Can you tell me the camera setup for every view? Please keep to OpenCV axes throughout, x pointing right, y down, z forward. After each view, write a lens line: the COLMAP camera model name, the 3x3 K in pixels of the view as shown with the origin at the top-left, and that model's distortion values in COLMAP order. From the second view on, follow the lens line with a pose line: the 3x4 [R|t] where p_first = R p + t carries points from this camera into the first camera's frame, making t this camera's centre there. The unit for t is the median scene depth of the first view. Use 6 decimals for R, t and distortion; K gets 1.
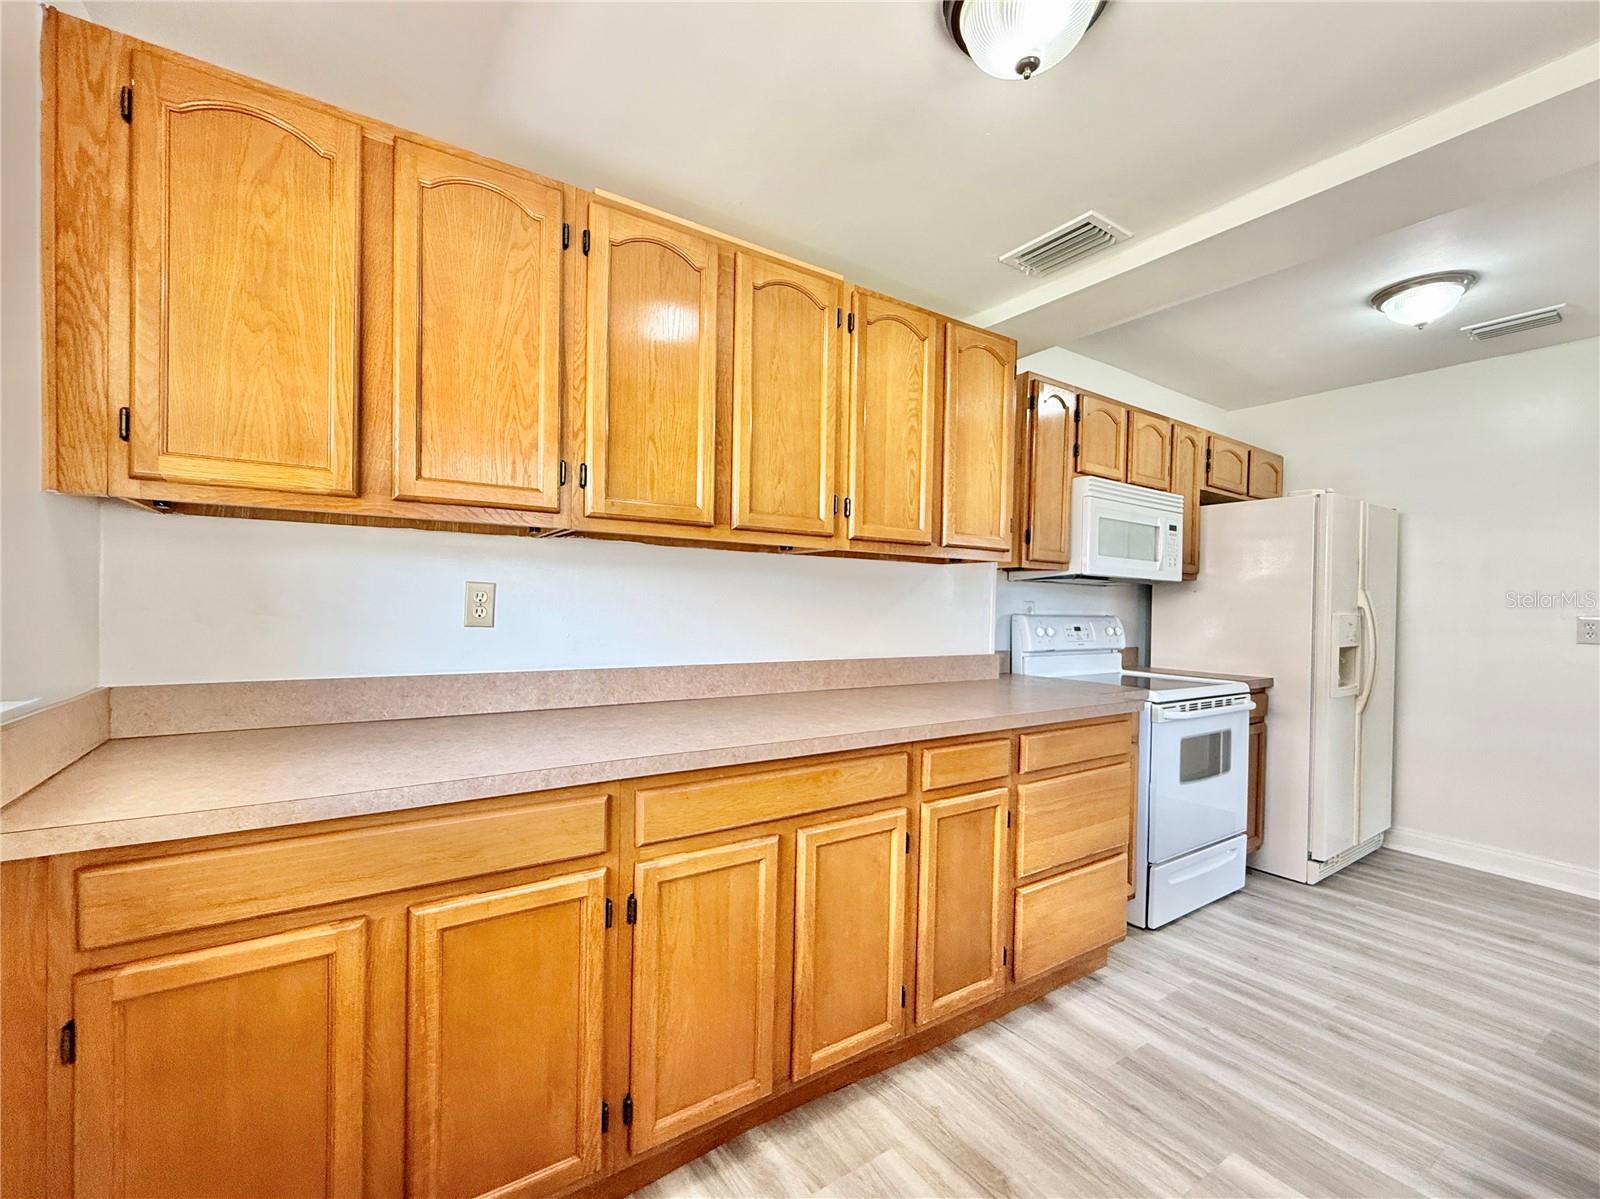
lens RADIAL K [[653.9, 0, 787.5], [0, 653.9, 607.2], [0, 0, 1]] dist [-0.000758, -0.000241]
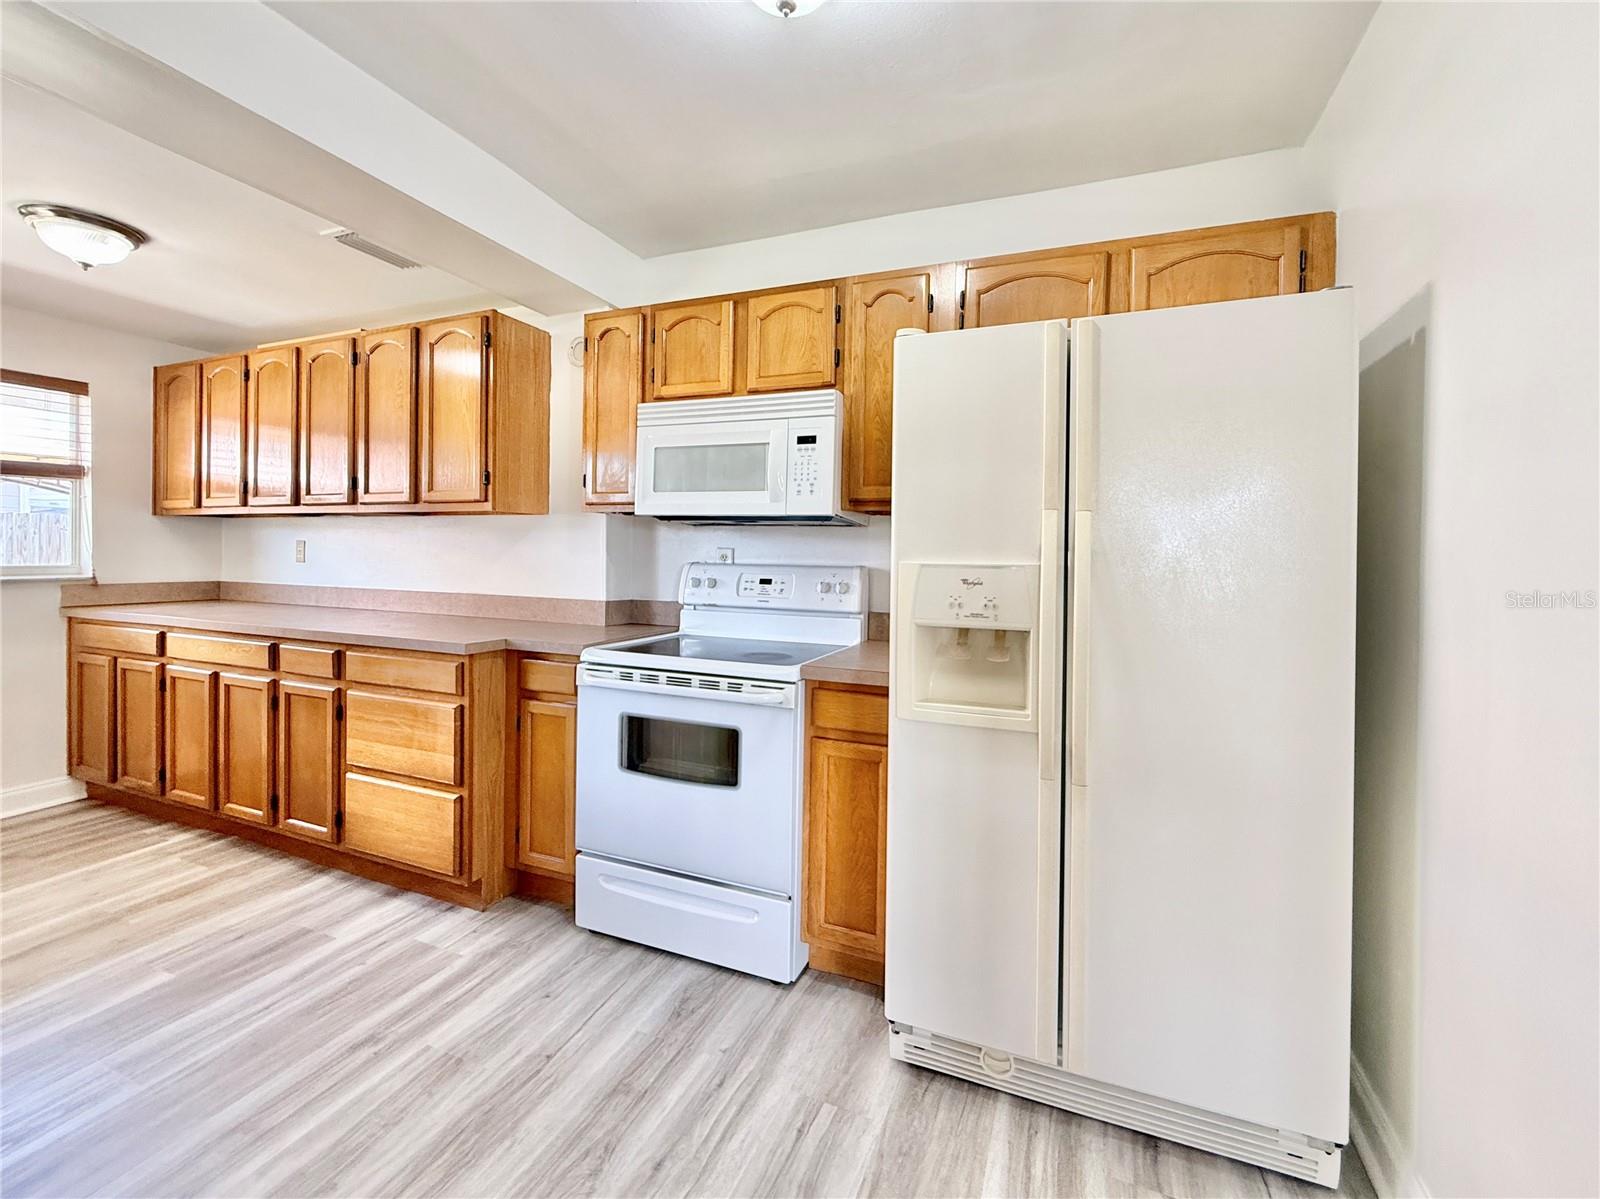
lens RADIAL K [[656.6, 0, 804.9], [0, 656.6, 553.8], [0, 0, 1]] dist [-0.002258, -0.000463]
pose [[0.588339, -0.010145, -0.808551, 1.667105], [-0.011212, 0.999723, -0.020702, 0.022793], [0.808537, 0.021245, 0.588062, 0.843234]]
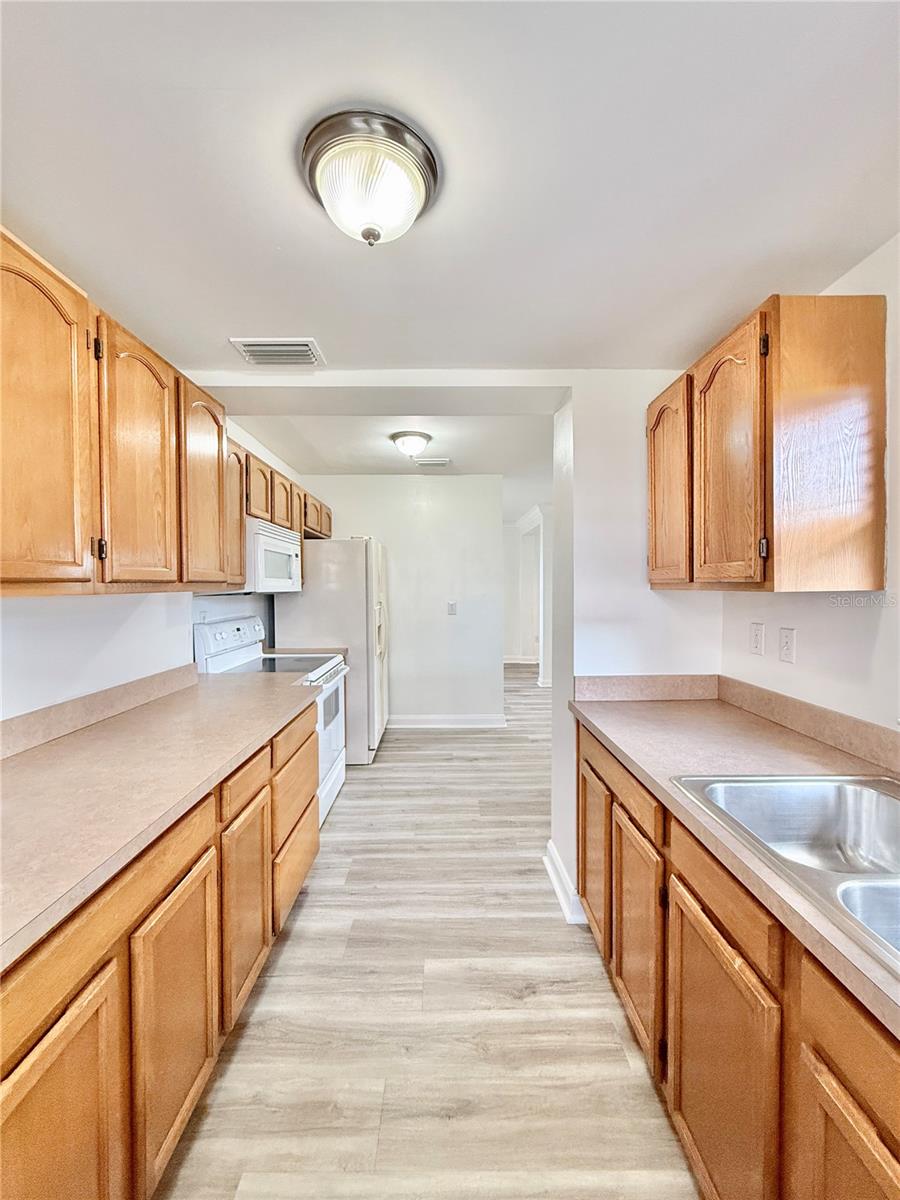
lens RADIAL K [[475.4, 0, 429.7], [0, 475.4, 592.2], [0, 0, 1]] dist [0.002045, 0.000256]
pose [[0.564785, -0.038137, 0.824356, -0.185950], [0.025922, 0.999259, 0.028469, -0.088794], [-0.824831, 0.005290, 0.565355, 0.209970]]
